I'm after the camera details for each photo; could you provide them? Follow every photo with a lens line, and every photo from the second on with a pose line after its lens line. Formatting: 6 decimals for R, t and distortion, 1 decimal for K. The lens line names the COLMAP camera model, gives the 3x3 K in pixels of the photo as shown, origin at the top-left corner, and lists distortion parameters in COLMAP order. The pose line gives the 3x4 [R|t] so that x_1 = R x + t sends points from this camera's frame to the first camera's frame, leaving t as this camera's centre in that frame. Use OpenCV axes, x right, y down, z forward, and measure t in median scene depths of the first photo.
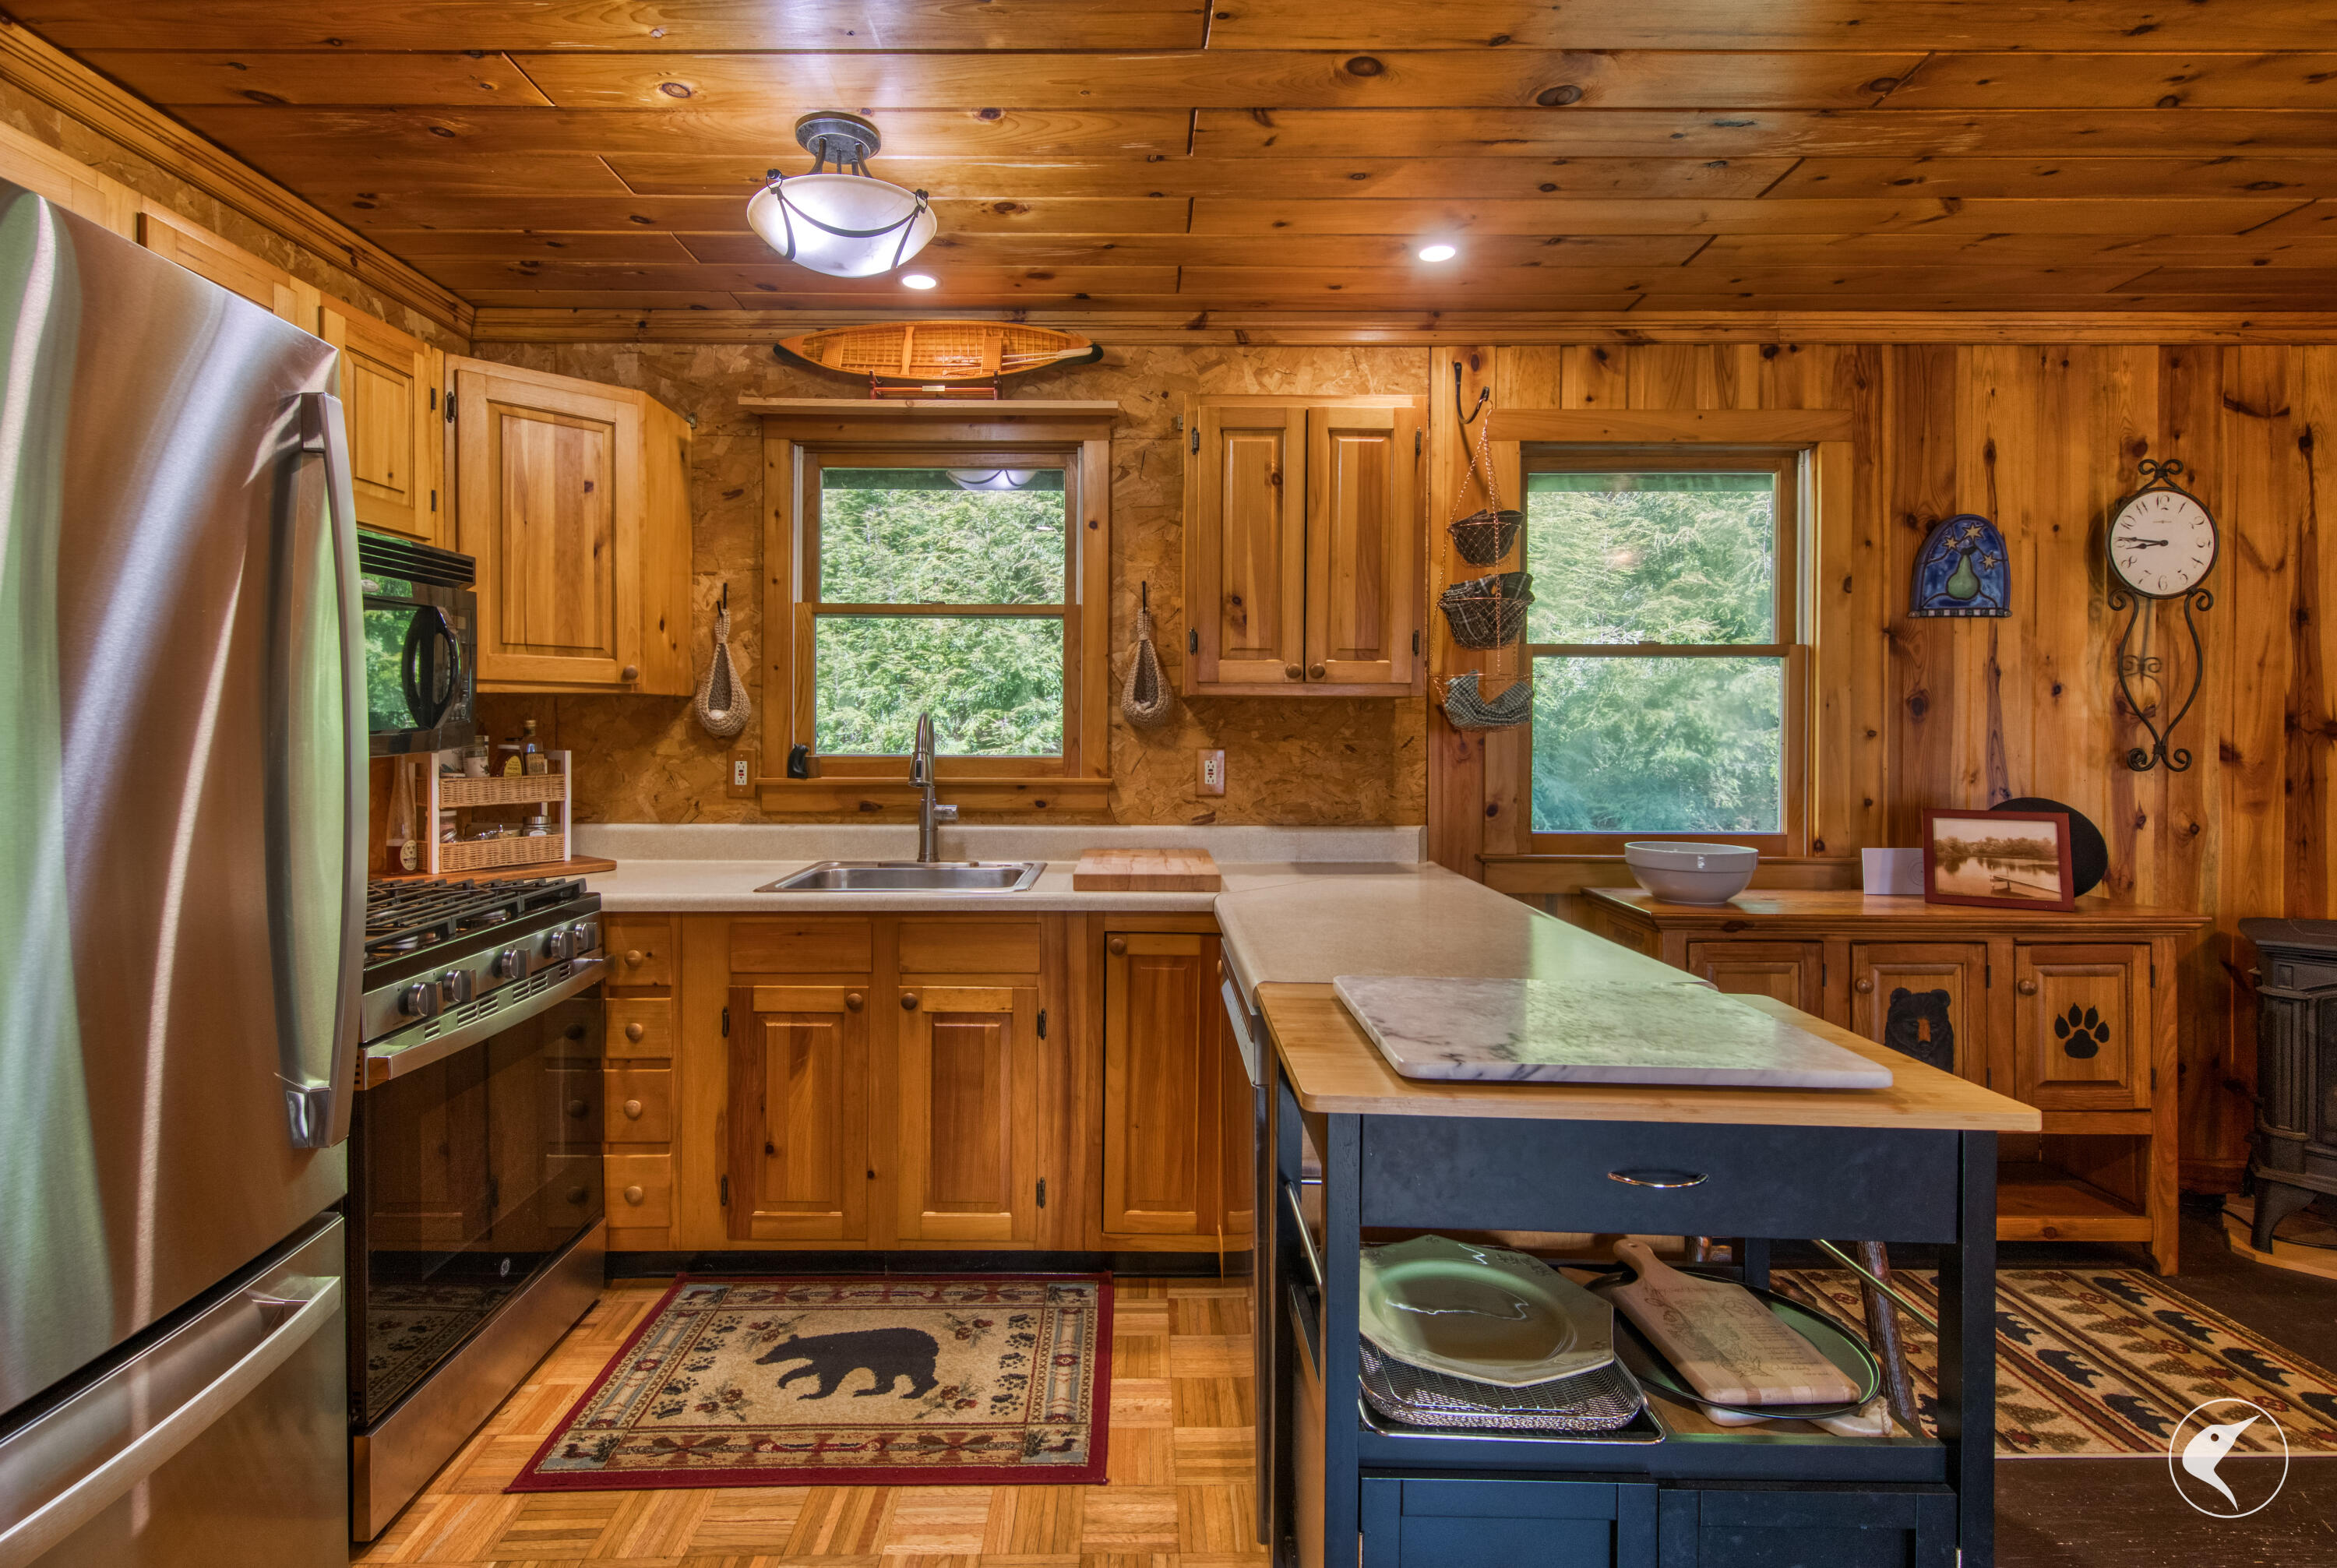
lens RADIAL K [[1107.0, 0, 1116.3], [0, 1107.0, 736.5], [0, 0, 1]] dist [0.009296, -0.004465]
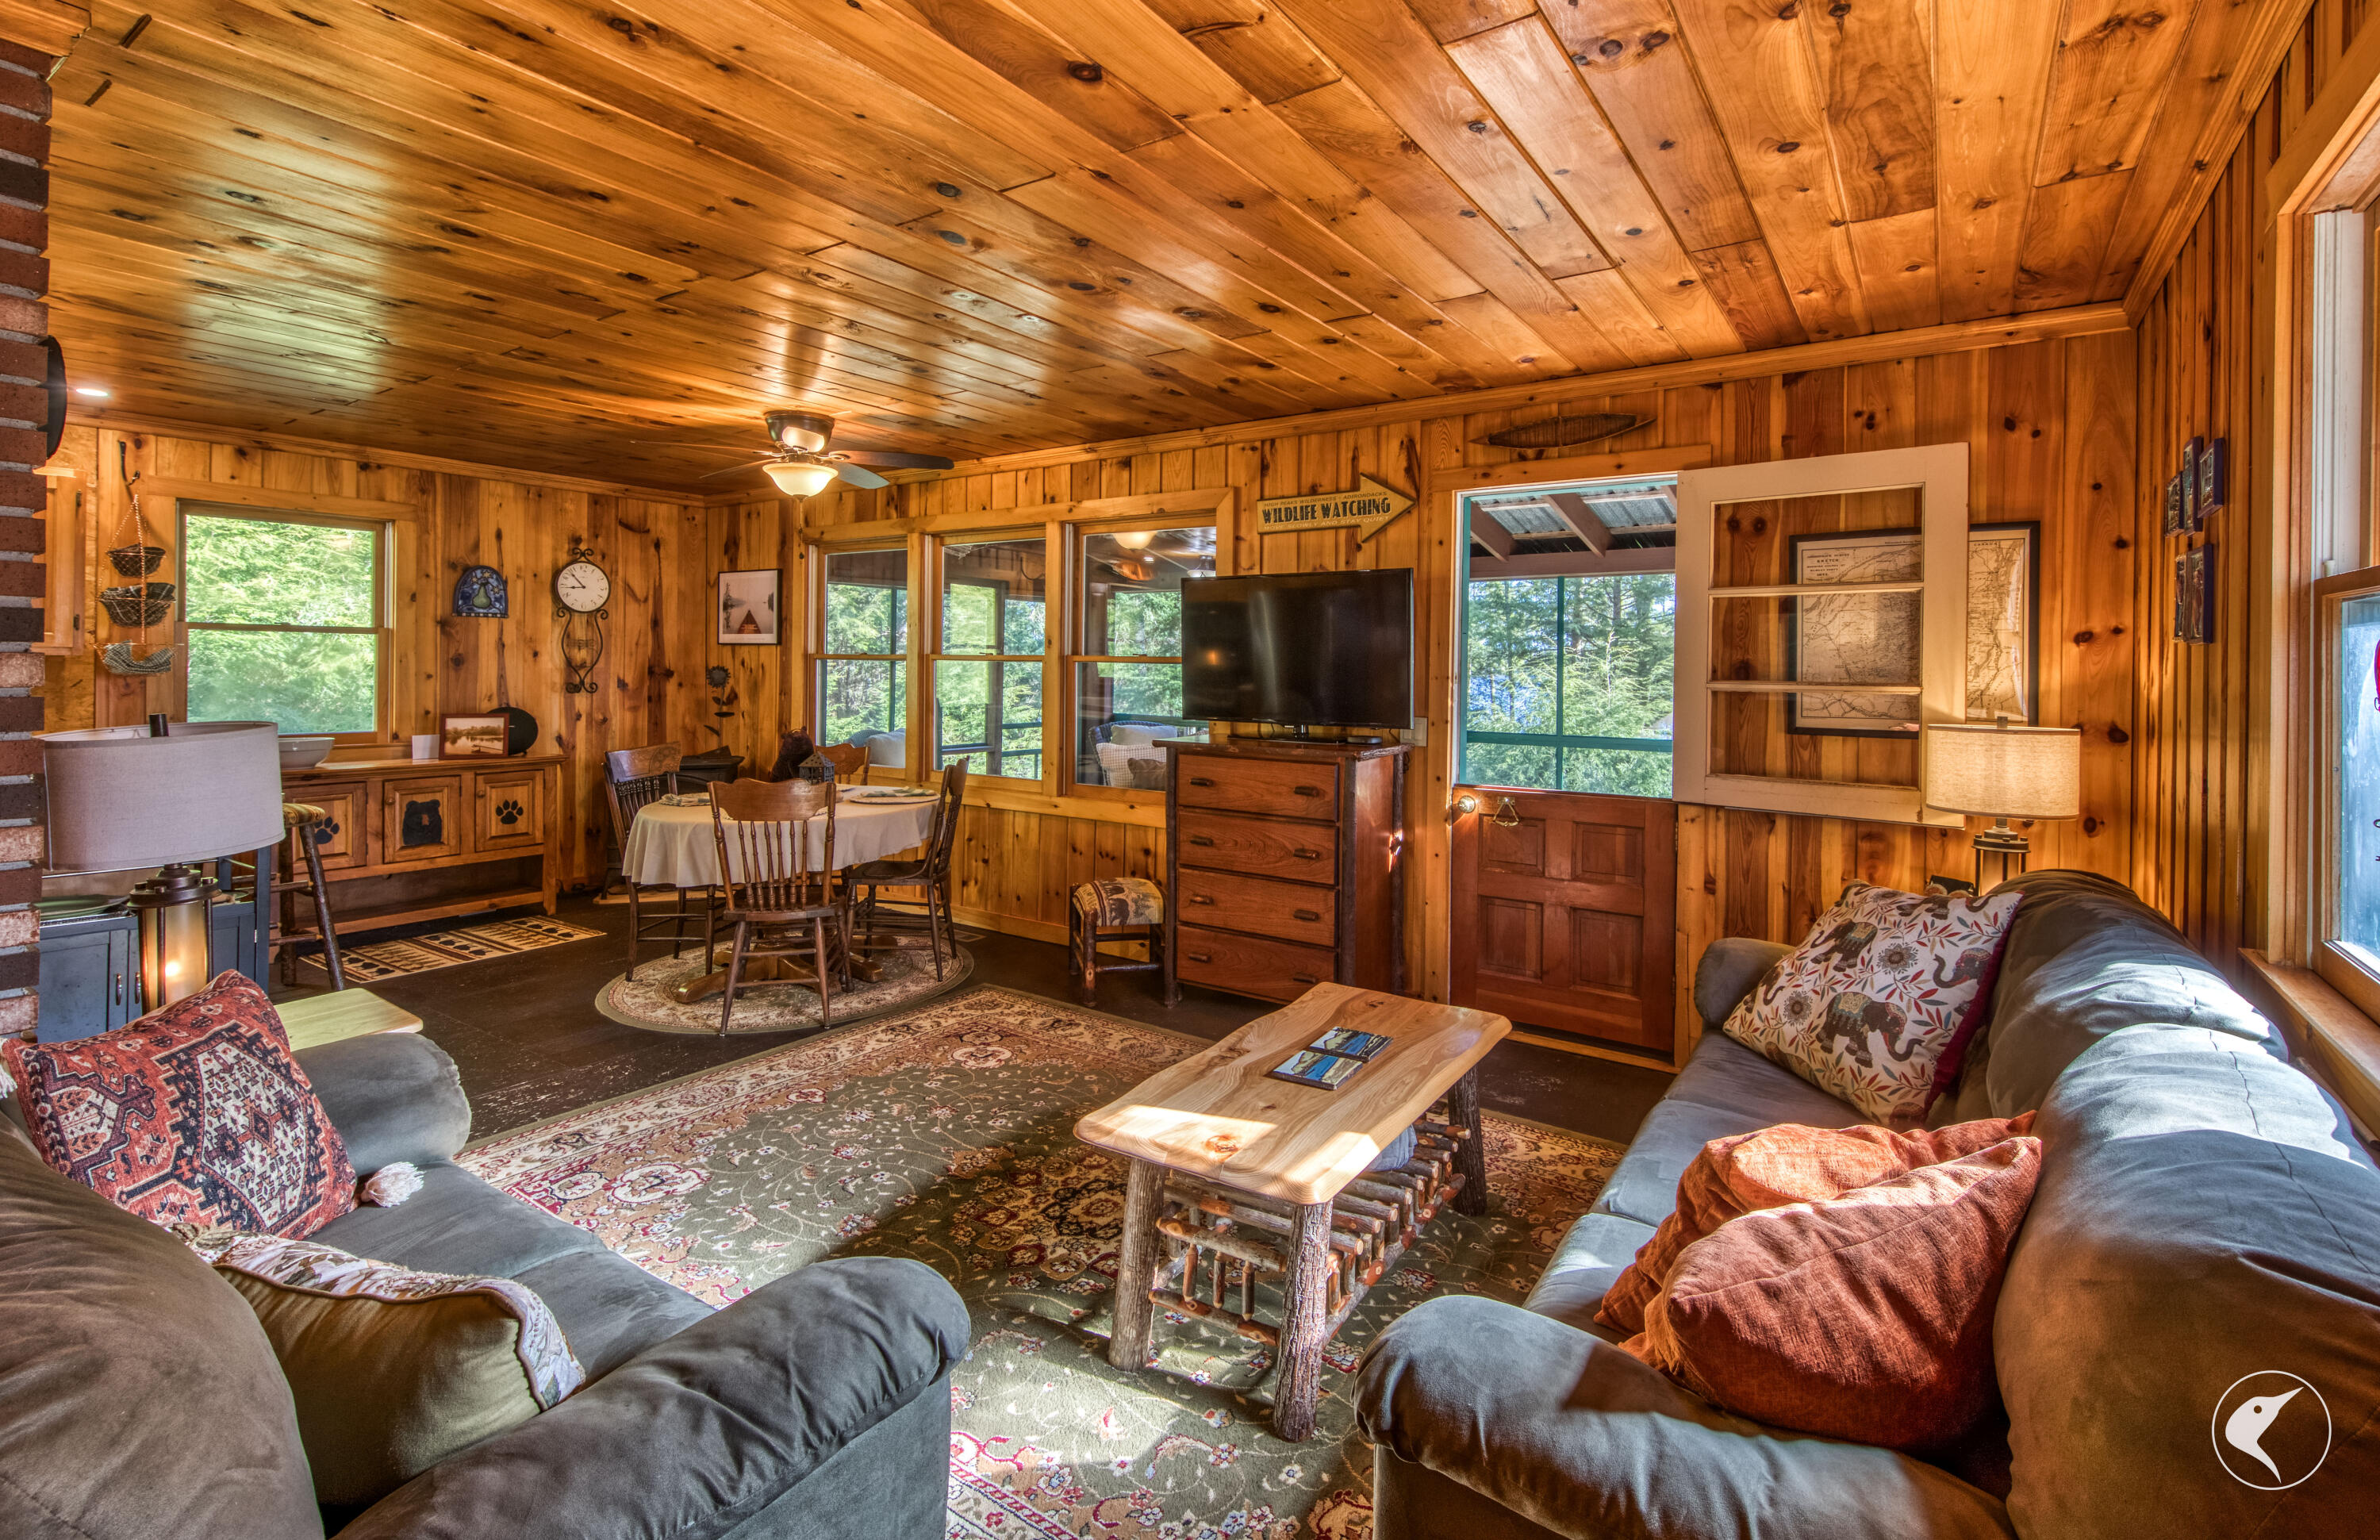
lens RADIAL K [[1096.1, 0, 1256.0], [0, 1096.1, 670.9], [0, 0, 1]] dist [0.010604, -0.003043]
pose [[0.537900, -0.000860, 0.843008, -0.150976], [-0.003192, 0.999990, 0.003057, -0.022095], [-0.843002, -0.004336, 0.537892, -1.216967]]
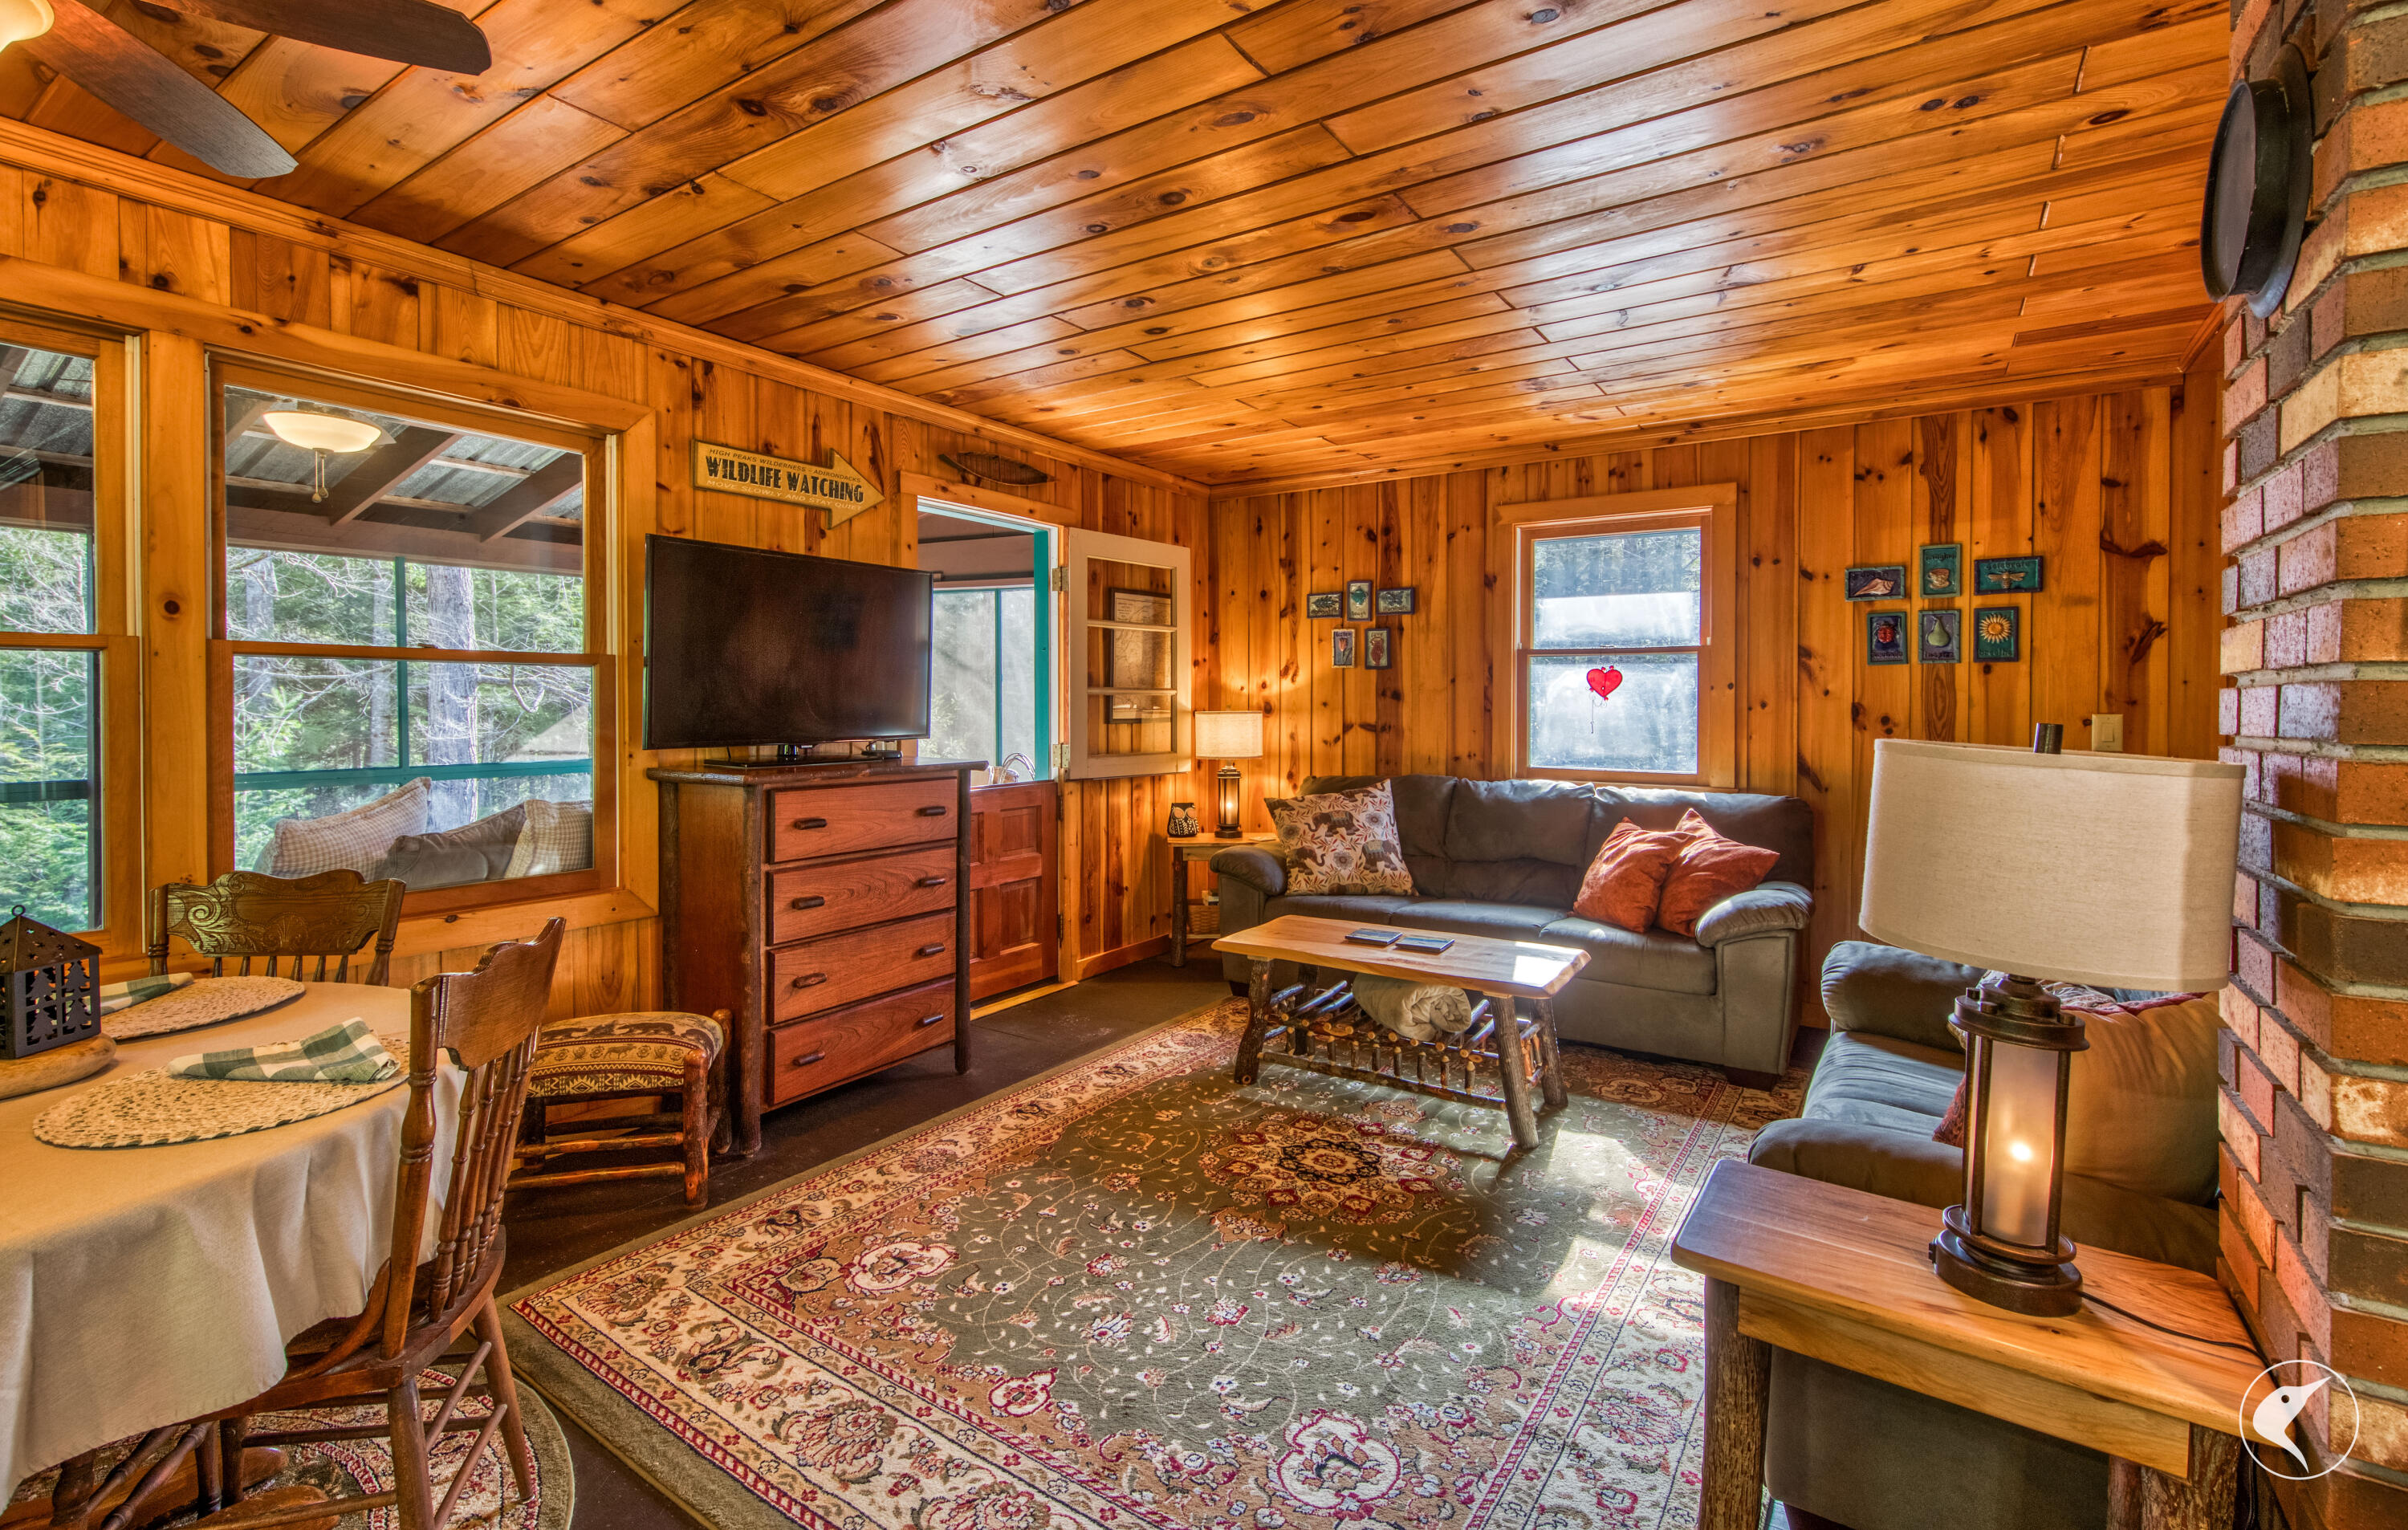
lens RADIAL K [[1059.9, 0, 1243.4], [0, 1059.9, 703.0], [0, 0, 1]] dist [0.001958, -0.000042]
pose [[-0.849388, -0.008609, 0.527699, 0.114274], [-0.002706, 0.999925, 0.011956, -0.004141], [-0.527762, 0.008727, -0.849347, 0.288608]]
